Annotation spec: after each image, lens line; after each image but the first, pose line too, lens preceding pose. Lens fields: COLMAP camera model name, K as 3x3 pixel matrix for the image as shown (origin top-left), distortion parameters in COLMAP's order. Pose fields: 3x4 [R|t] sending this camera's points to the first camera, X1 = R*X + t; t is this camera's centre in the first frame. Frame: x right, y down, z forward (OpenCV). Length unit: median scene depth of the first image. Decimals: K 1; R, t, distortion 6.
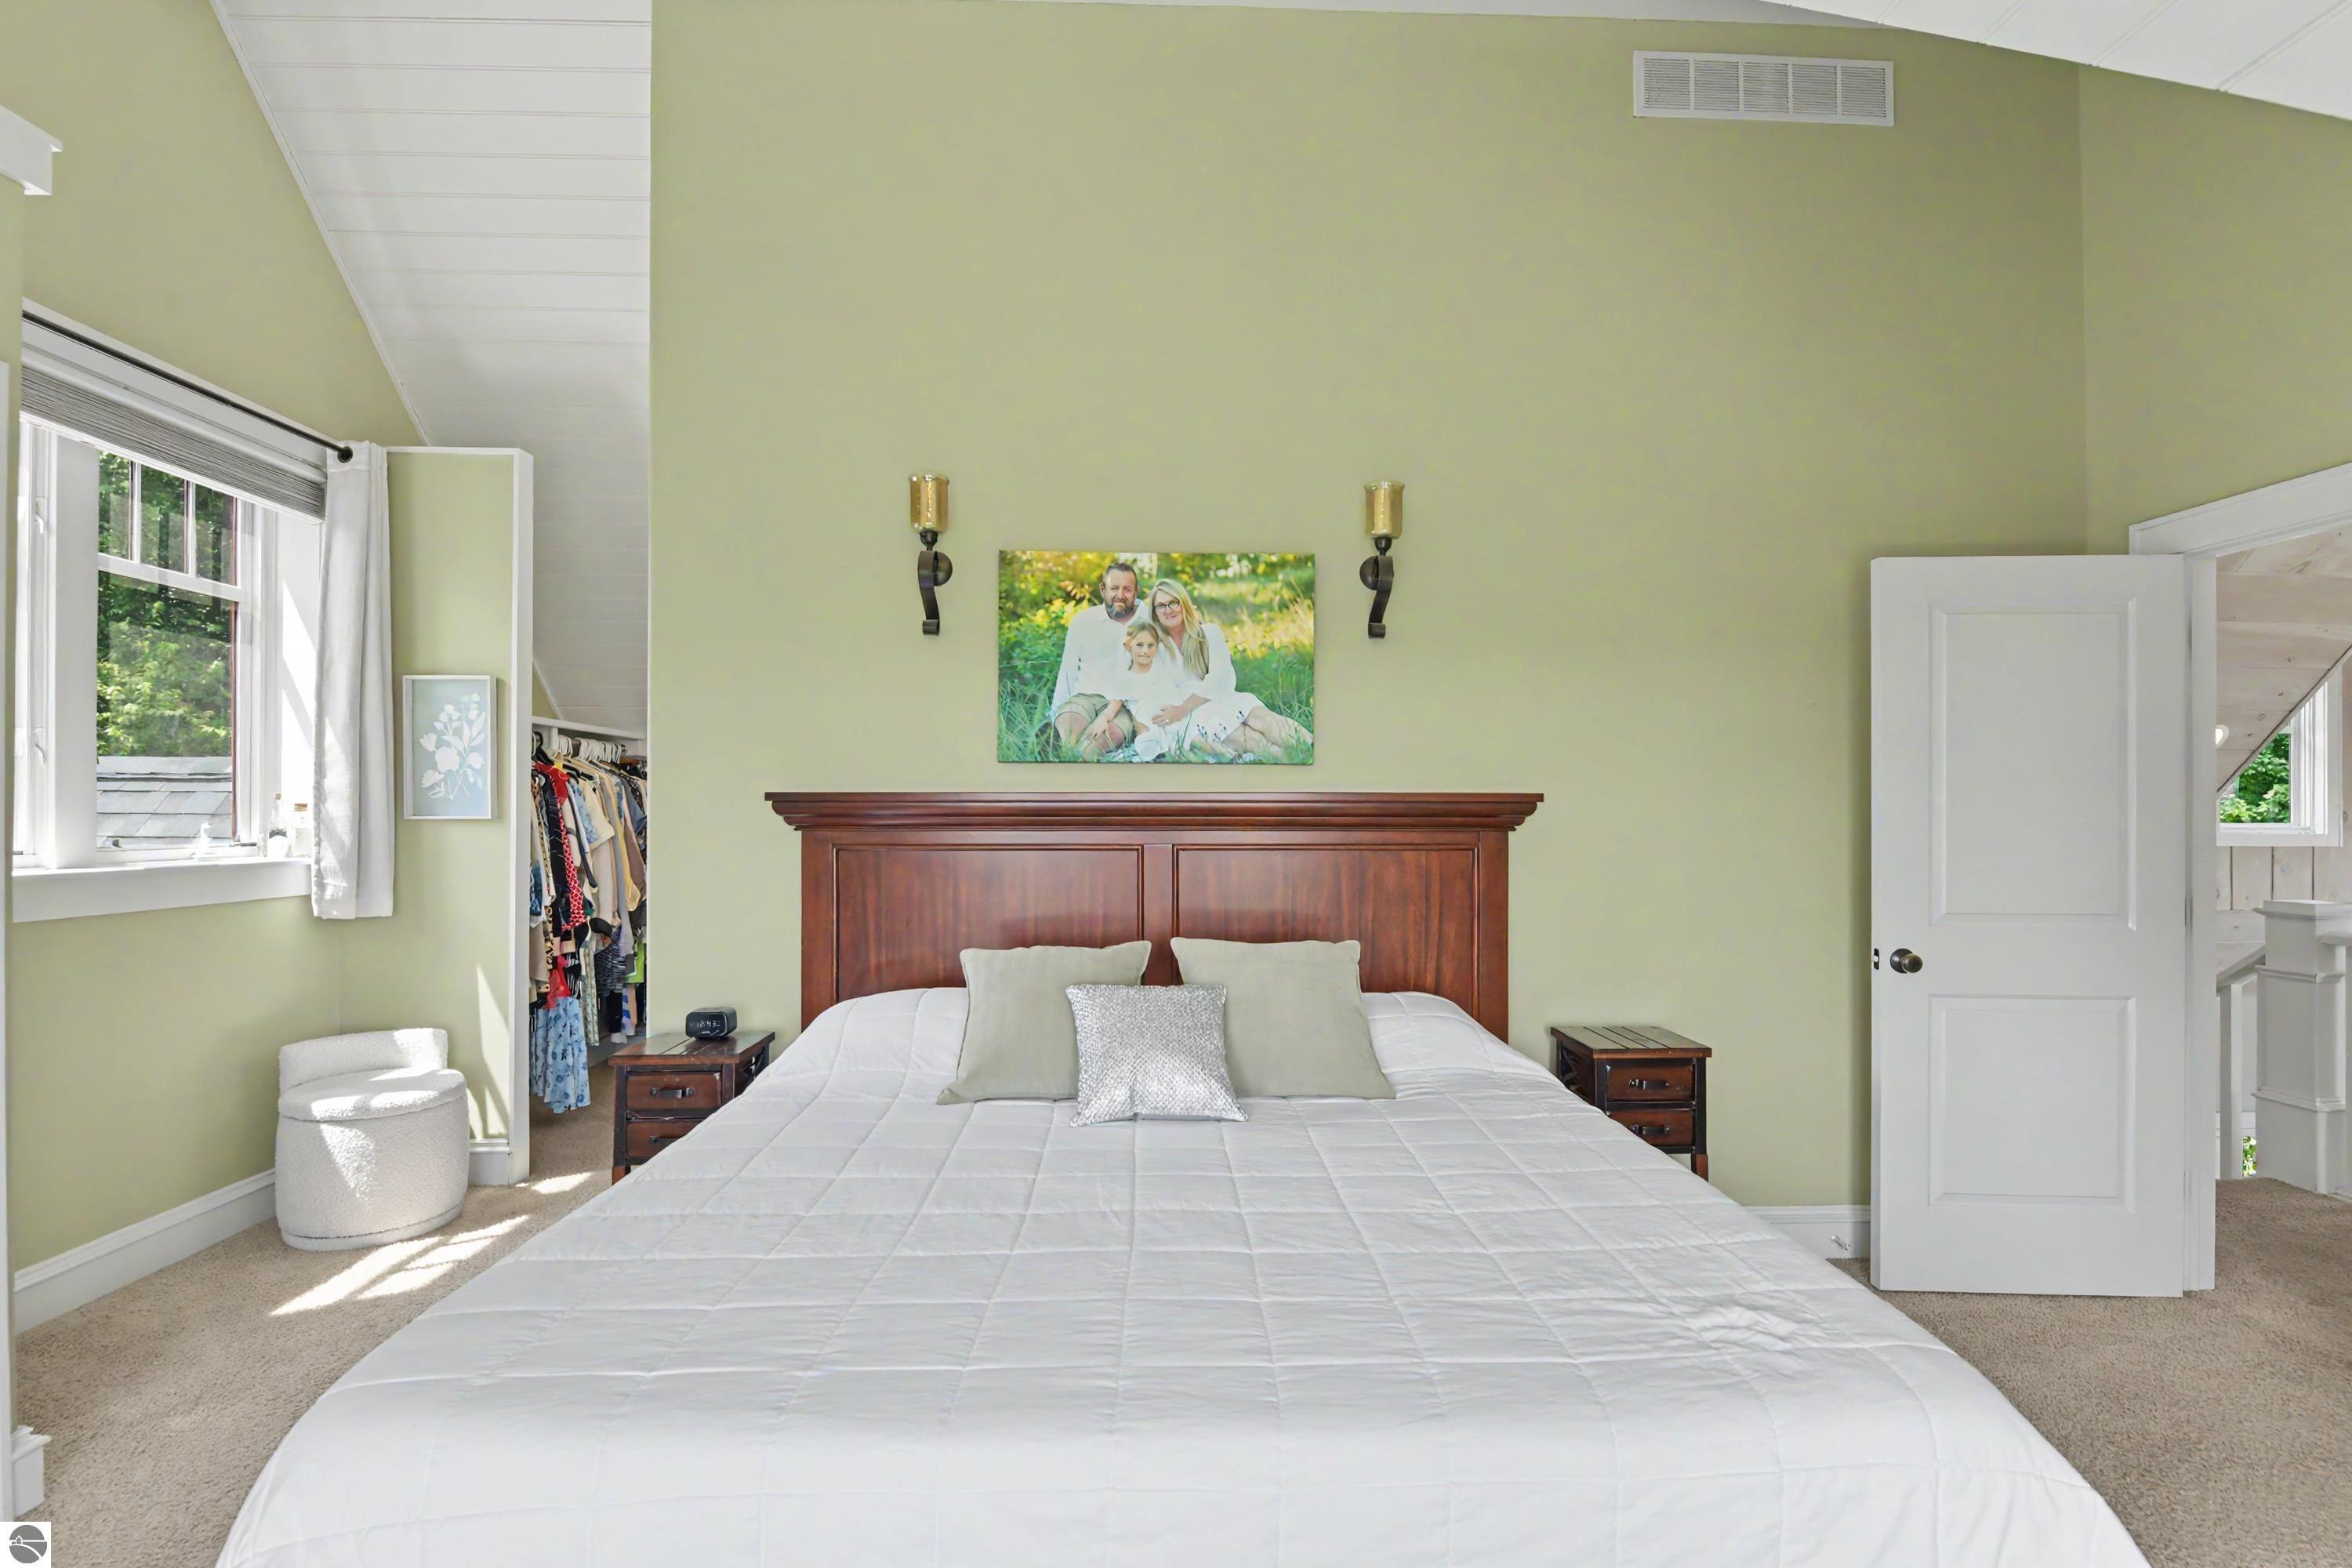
lens RADIAL K [[1113.4, 0, 1154.0], [0, 1113.4, 801.2], [0, 0, 1]] dist [-0.004501, -0.002014]
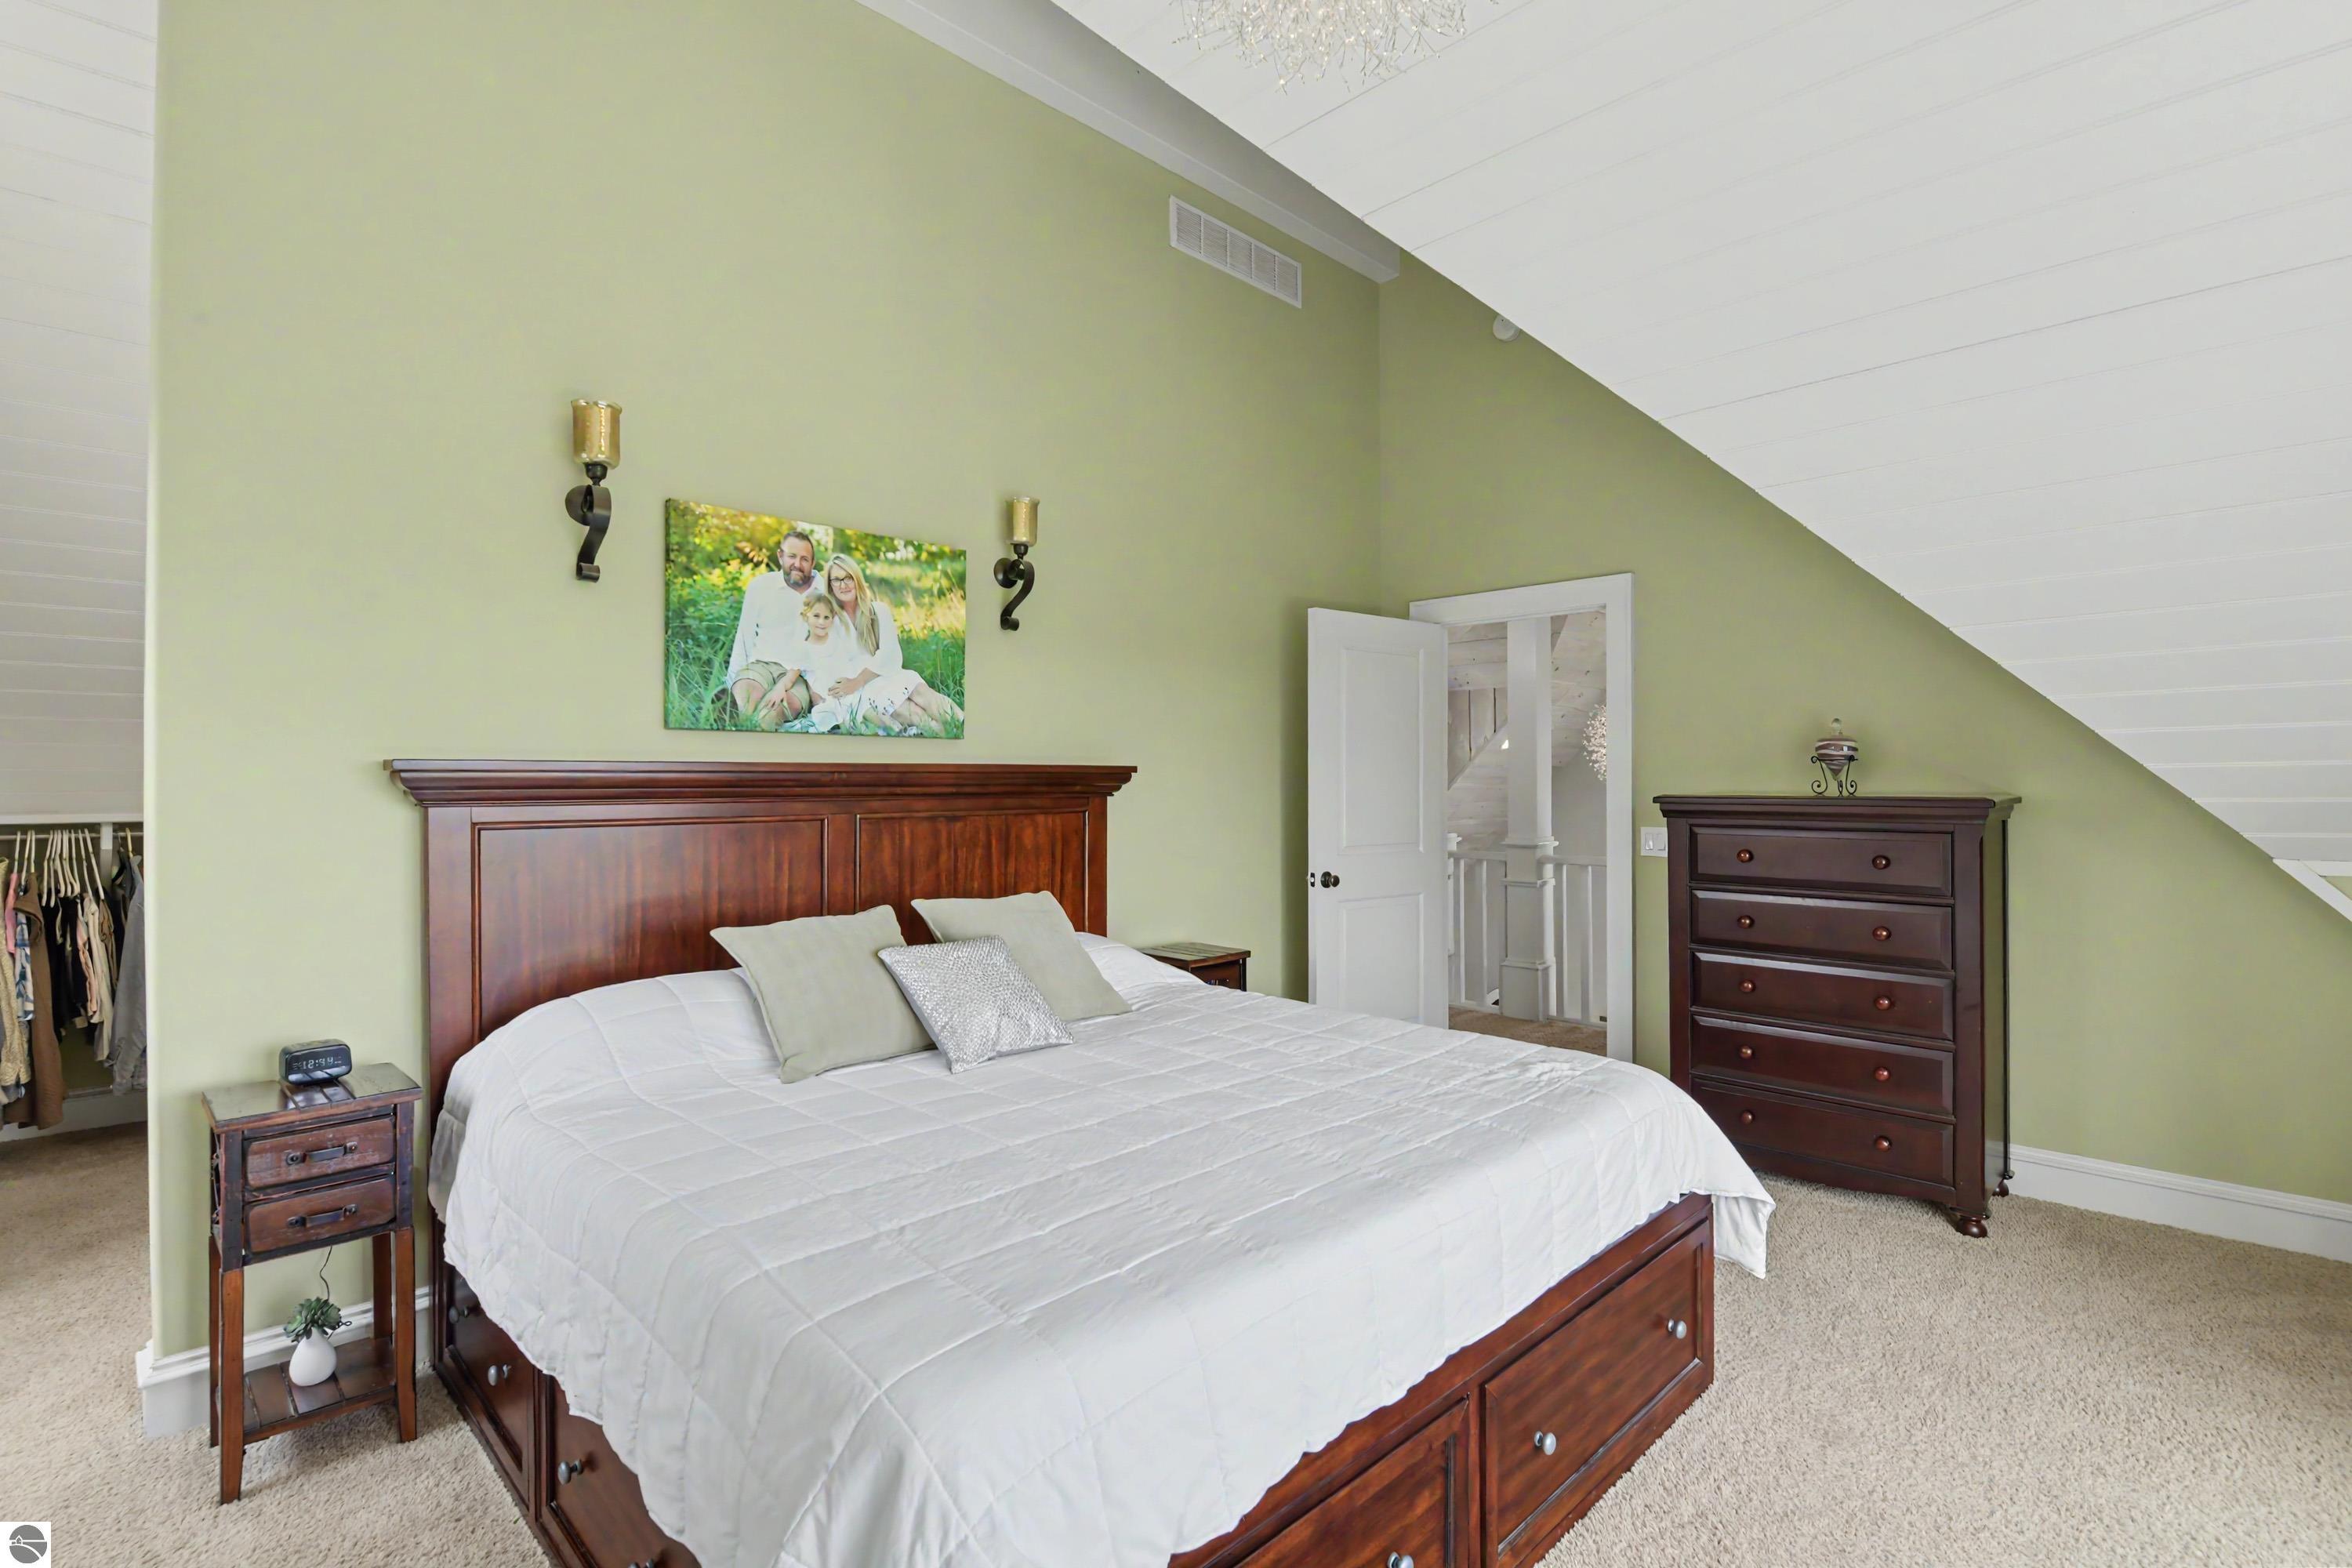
lens RADIAL K [[1113.4, 0, 1156.4], [0, 1113.4, 772.8], [0, 0, 1]] dist [-0.004501, -0.002014]
pose [[0.737306, 0.001472, 0.675557, -0.465495], [-0.000871, 0.999999, -0.001227, 0.002149], [-0.675558, 0.000317, 0.737306, 0.051603]]
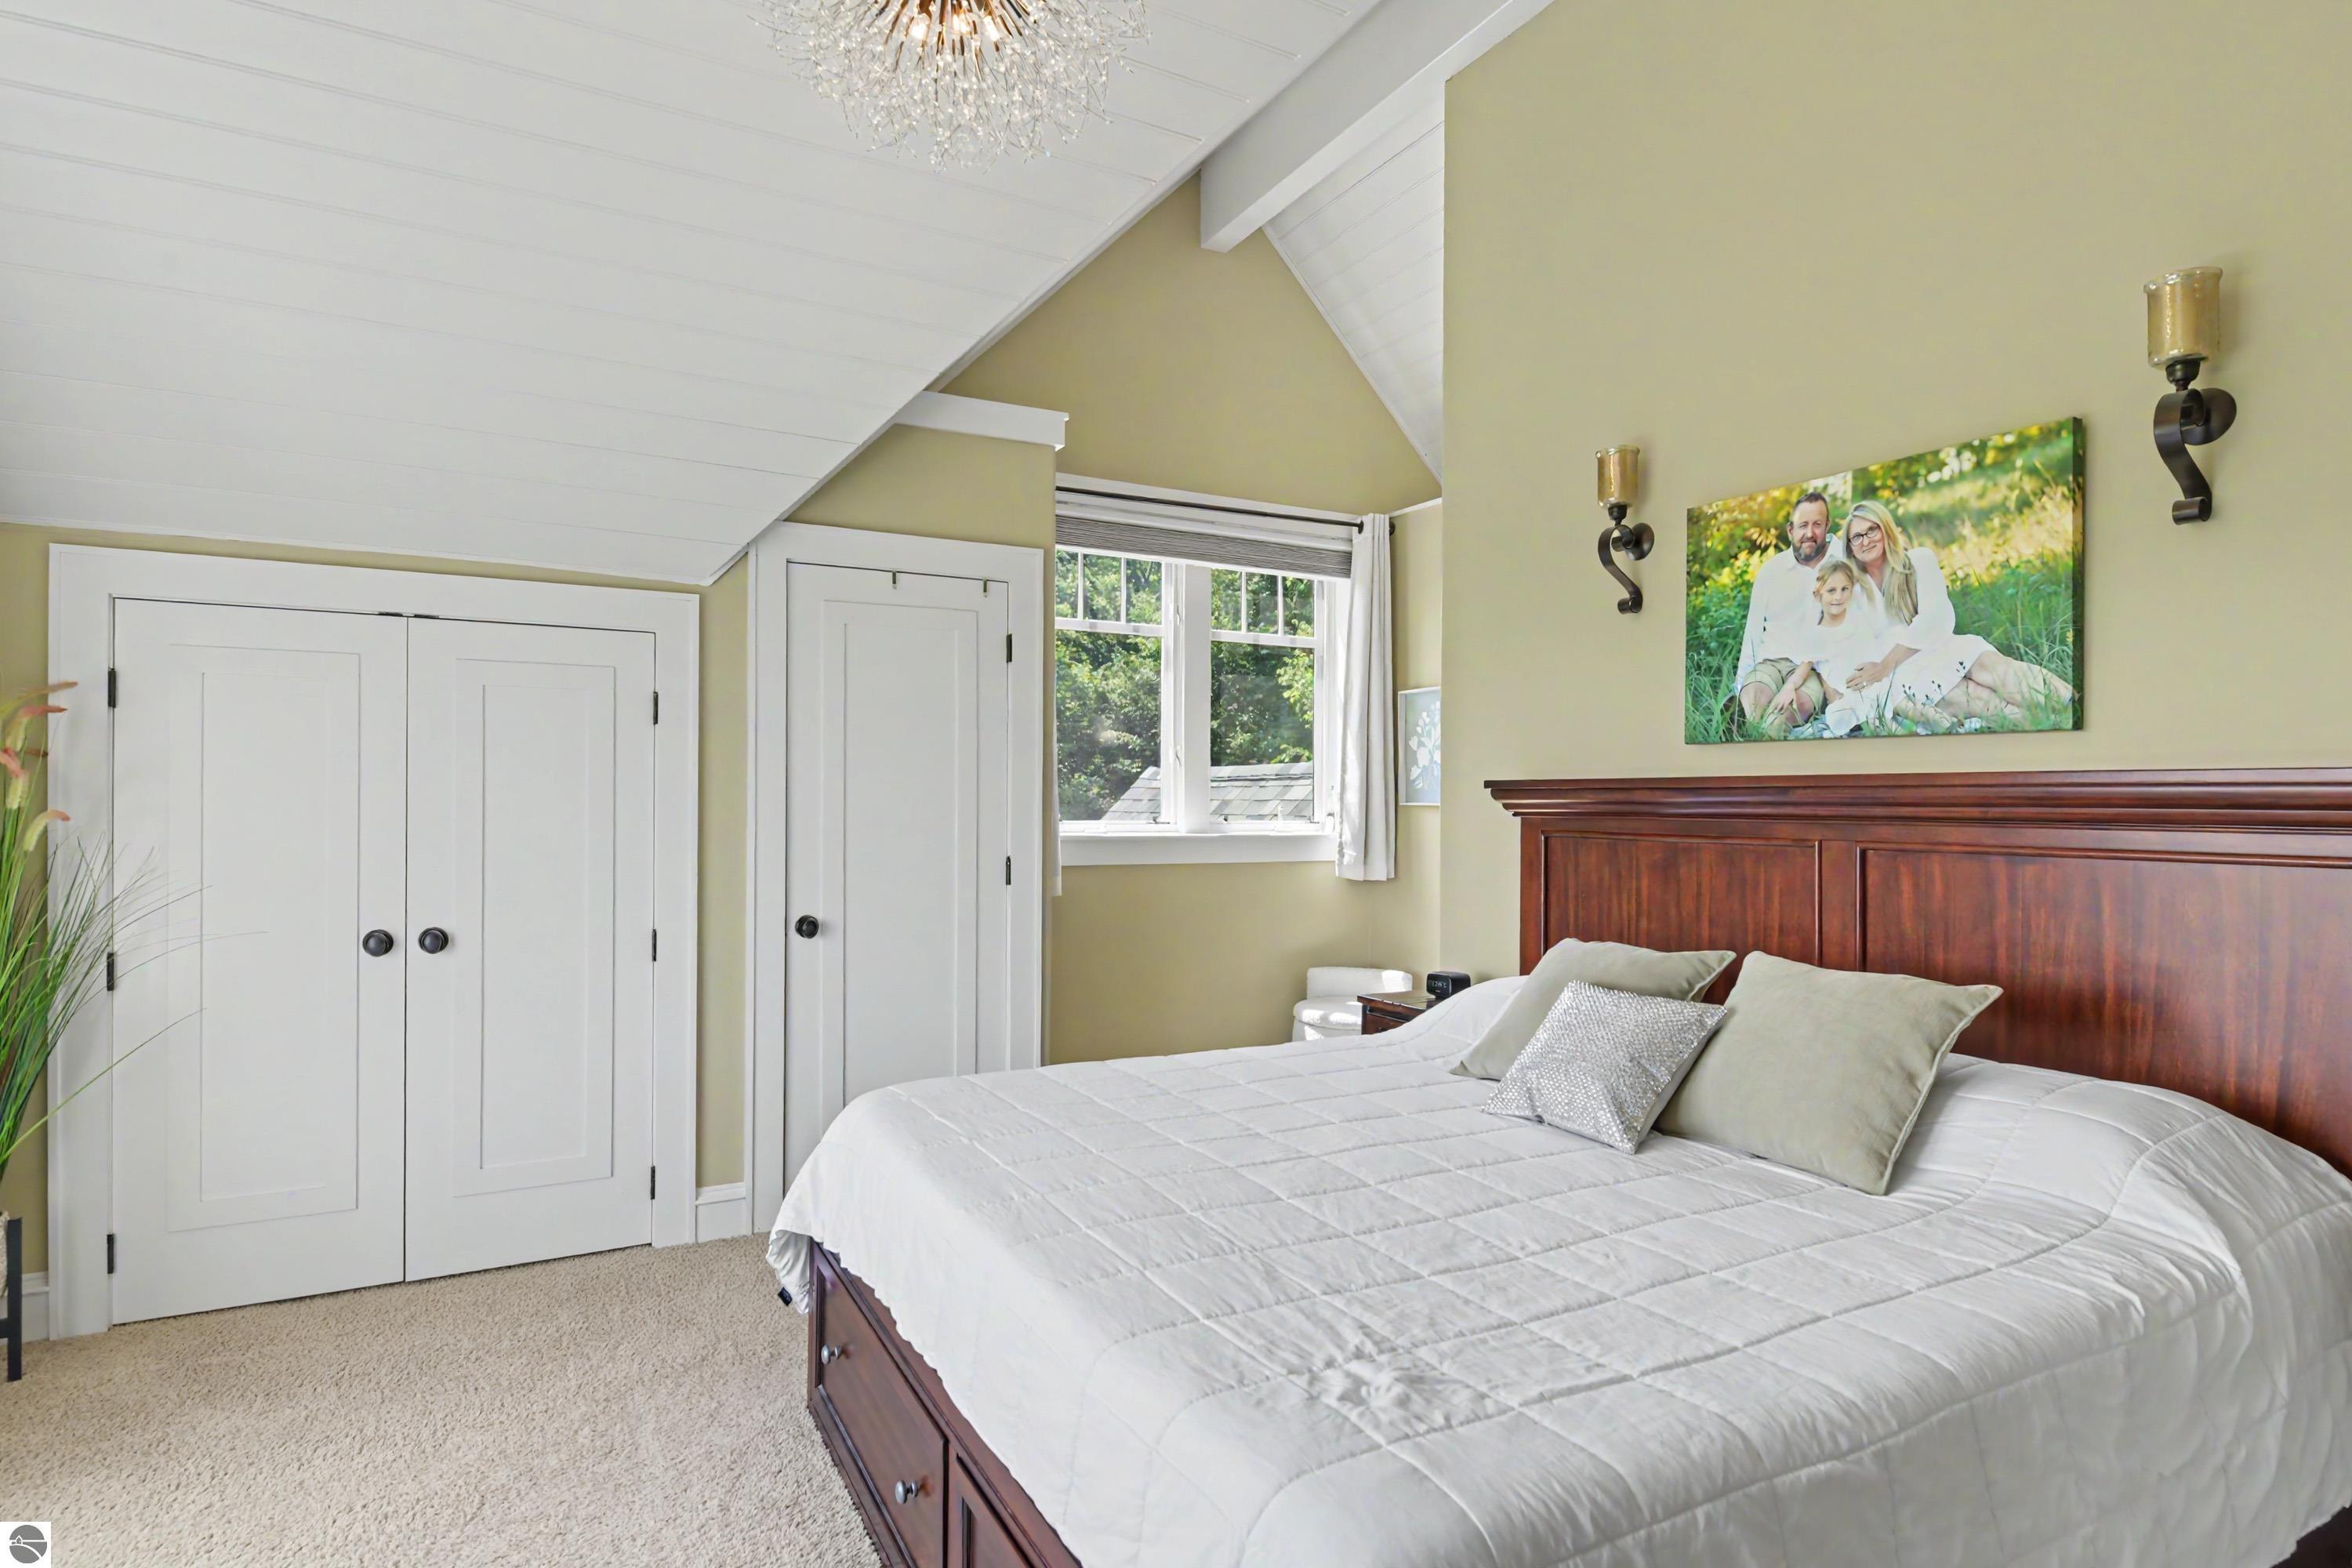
lens RADIAL K [[1214.7, 0, 1183.1], [0, 1214.7, 789.6], [0, 0, 1]] dist [0.015861, 0.000593]
pose [[0.464150, -0.004540, -0.885745, 0.547320], [0.001120, 0.999989, -0.004538, 0.005854], [0.885756, 0.001114, 0.464150, 0.180979]]
